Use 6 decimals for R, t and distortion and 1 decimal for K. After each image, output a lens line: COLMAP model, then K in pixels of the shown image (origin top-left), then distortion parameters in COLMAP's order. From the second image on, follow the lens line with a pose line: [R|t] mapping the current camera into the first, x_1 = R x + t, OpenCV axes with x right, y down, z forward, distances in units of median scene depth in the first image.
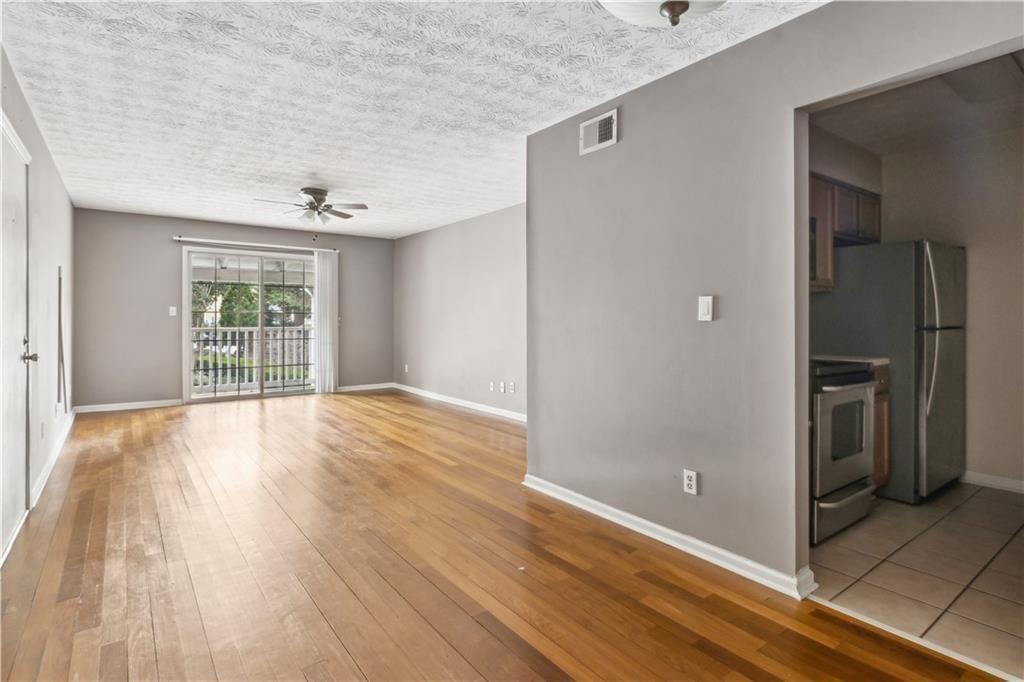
lens RADIAL K [[521.6, 0, 503.4], [0, 521.6, 314.9], [0, 0, 1]] dist [0.002375, 0.000257]
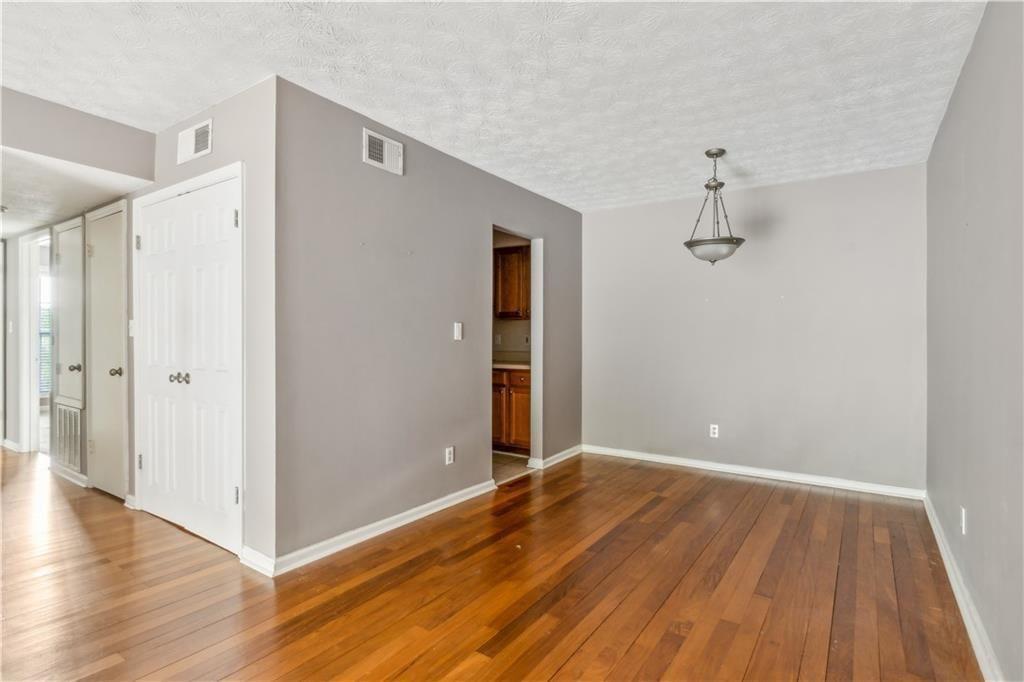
lens RADIAL K [[521.6, 0, 503.9], [0, 521.6, 340.2], [0, 0, 1]] dist [0.002375, 0.000257]
pose [[-0.320321, -0.008818, 0.947268, -0.486162], [-0.014162, 0.999890, 0.004519, 0.001732], [-0.947203, -0.011968, -0.320411, 0.635363]]
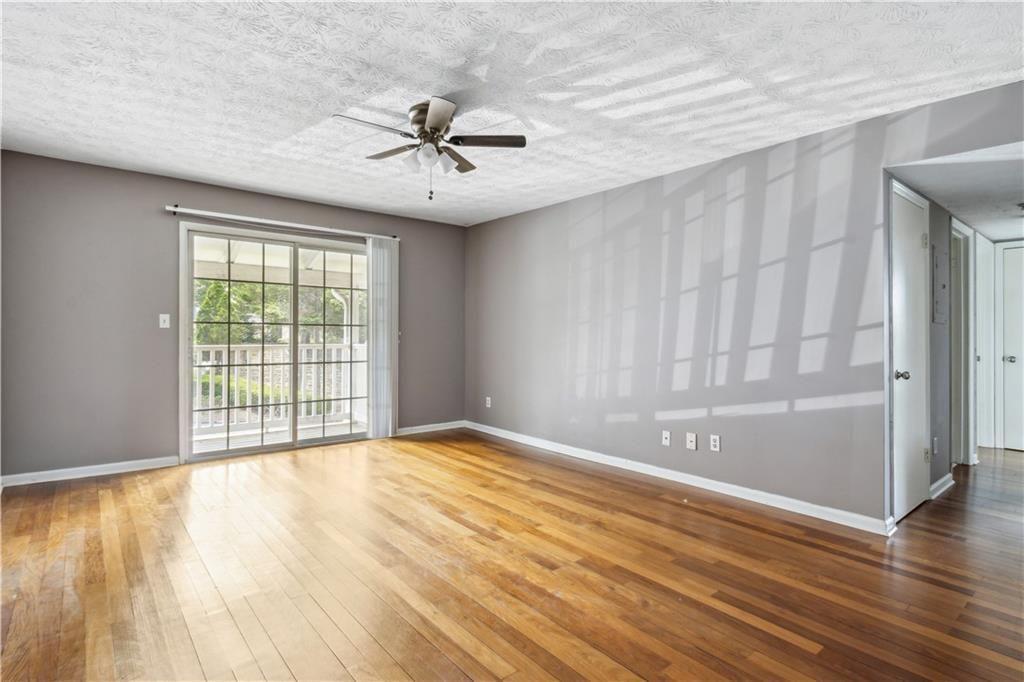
lens RADIAL K [[521.6, 0, 510.8], [0, 521.6, 334.2], [0, 0, 1]] dist [0.002375, 0.000257]
pose [[0.998417, 0.006335, 0.055891, -0.299440], [-0.006816, 0.999941, 0.008424, 0.000747], [-0.055834, -0.008791, 0.998401, 0.410536]]
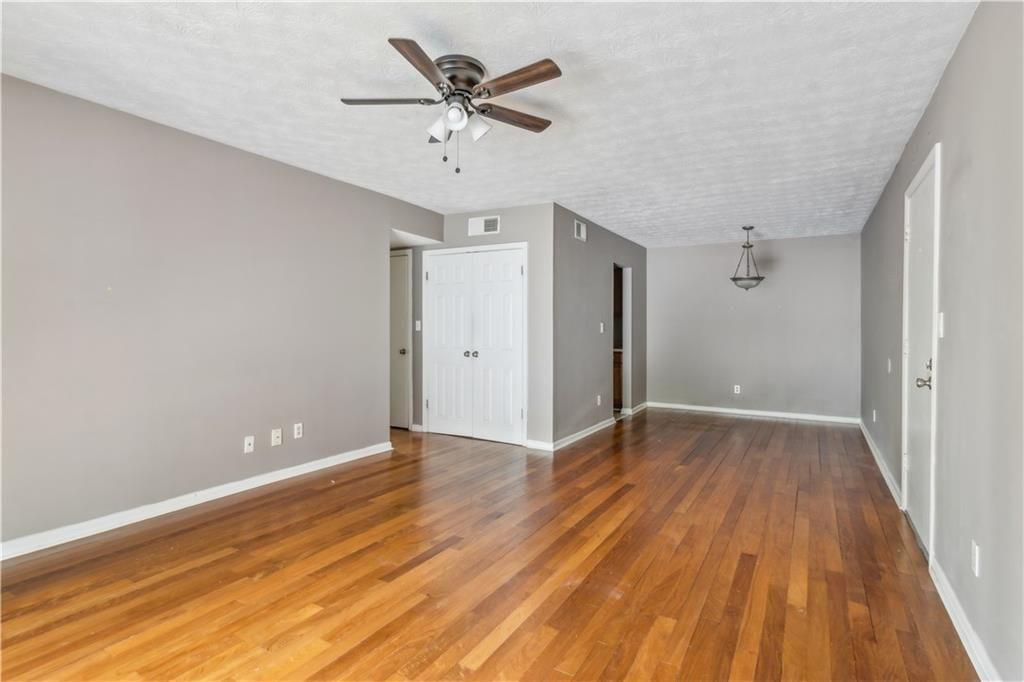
lens RADIAL K [[521.6, 0, 512.4], [0, 521.6, 324.0], [0, 0, 1]] dist [0.002375, 0.000257]
pose [[-0.398090, -0.000876, 0.917346, -0.810467], [-0.016674, 0.999841, -0.006281, -0.003905], [-0.917195, -0.017796, -0.398041, 1.124225]]
